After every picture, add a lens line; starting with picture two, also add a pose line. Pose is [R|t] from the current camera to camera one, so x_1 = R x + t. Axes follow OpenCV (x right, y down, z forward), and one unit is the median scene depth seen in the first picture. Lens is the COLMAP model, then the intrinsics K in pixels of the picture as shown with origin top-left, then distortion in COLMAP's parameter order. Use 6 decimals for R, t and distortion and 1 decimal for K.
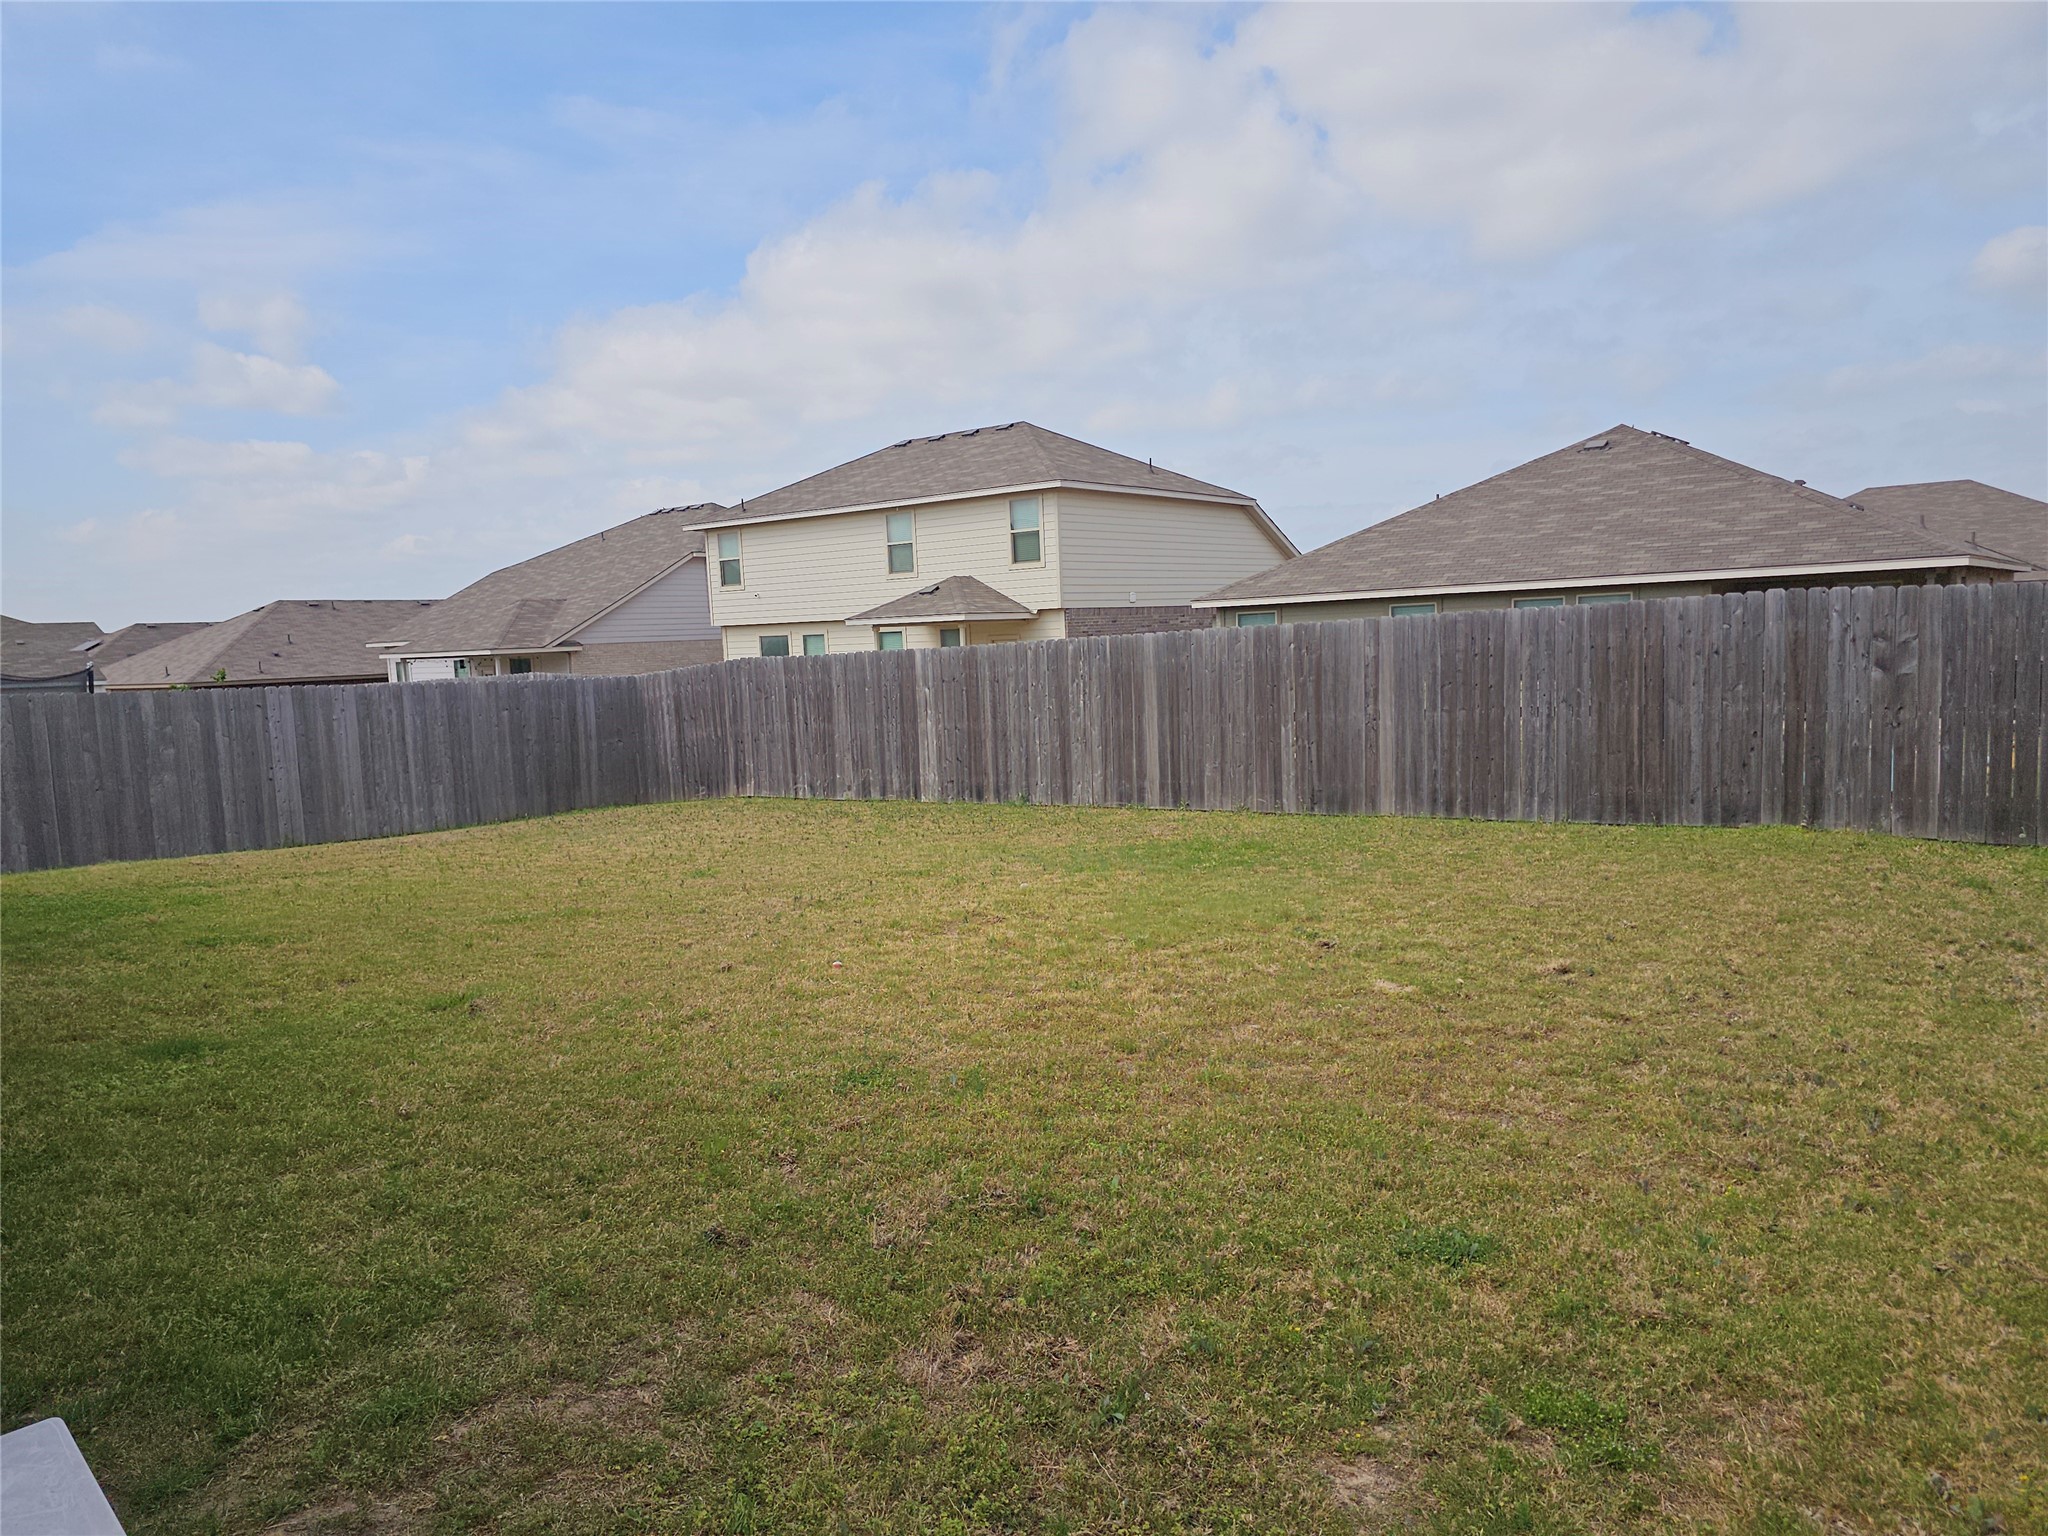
lens RADIAL K [[1380.3, 0, 1024.8], [0, 1380.3, 771.3], [0, 0, 1]] dist [0.044978, -0.042056]
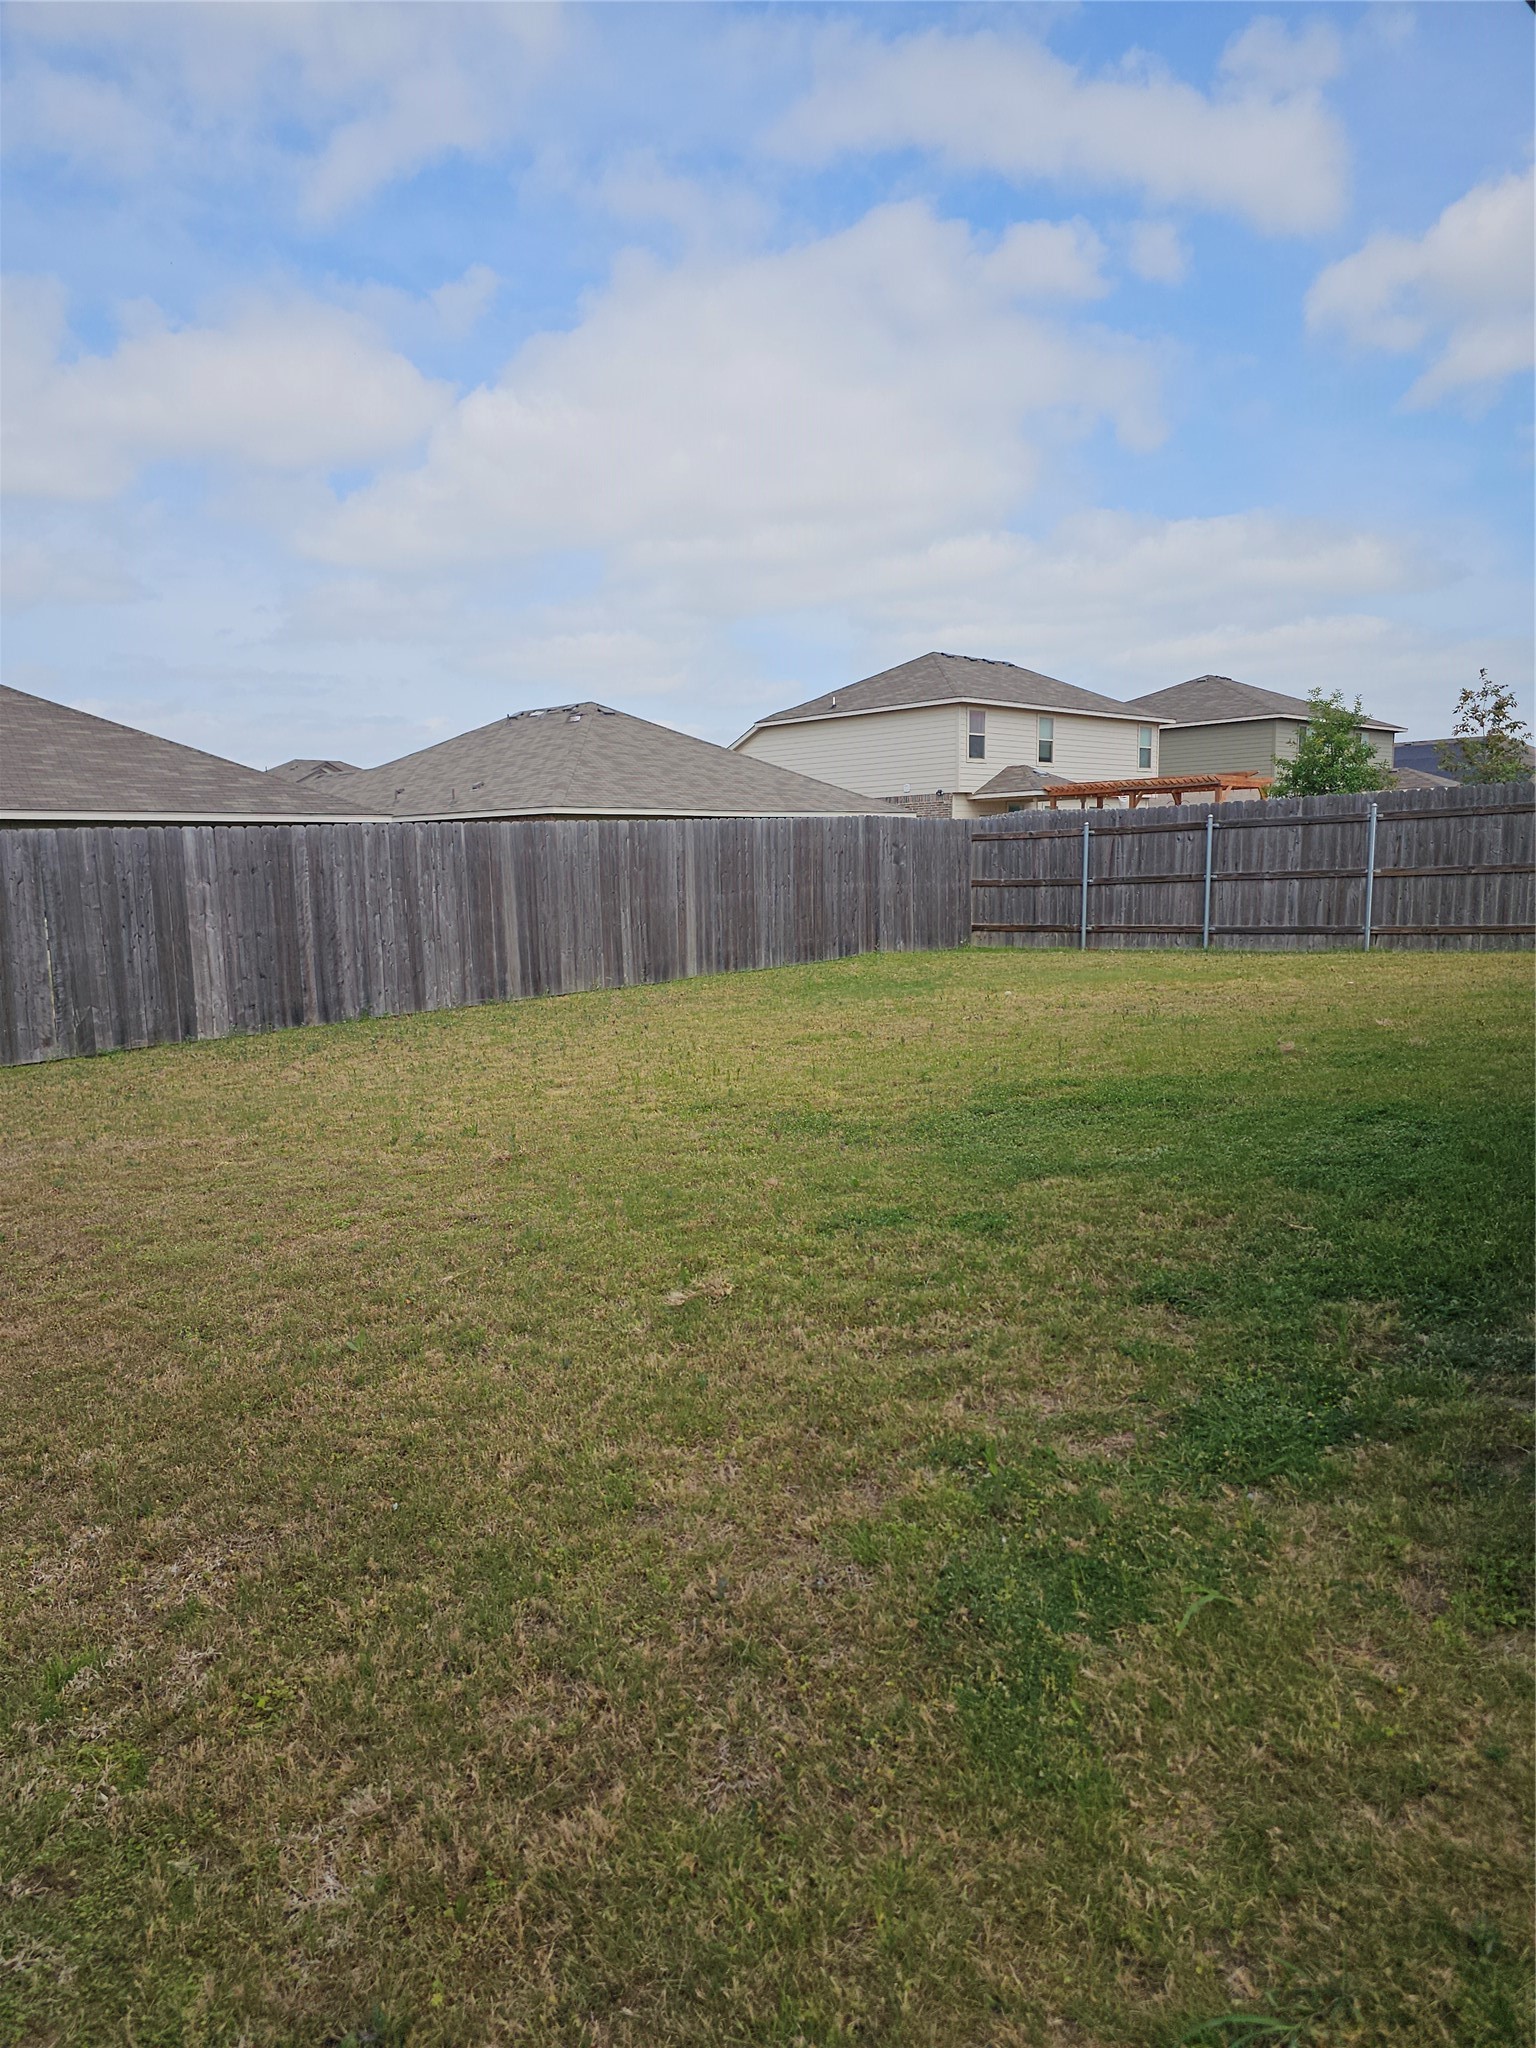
lens RADIAL K [[1380.3, 0, 769.5], [0, 1380.3, 1030.2], [0, 0, 1]] dist [0.044978, -0.042056]
pose [[0.053665, -0.093735, 0.994150, -0.890552], [0.092925, 0.991733, 0.088491, -0.022809], [-0.994226, 0.087633, 0.061932, 0.759958]]
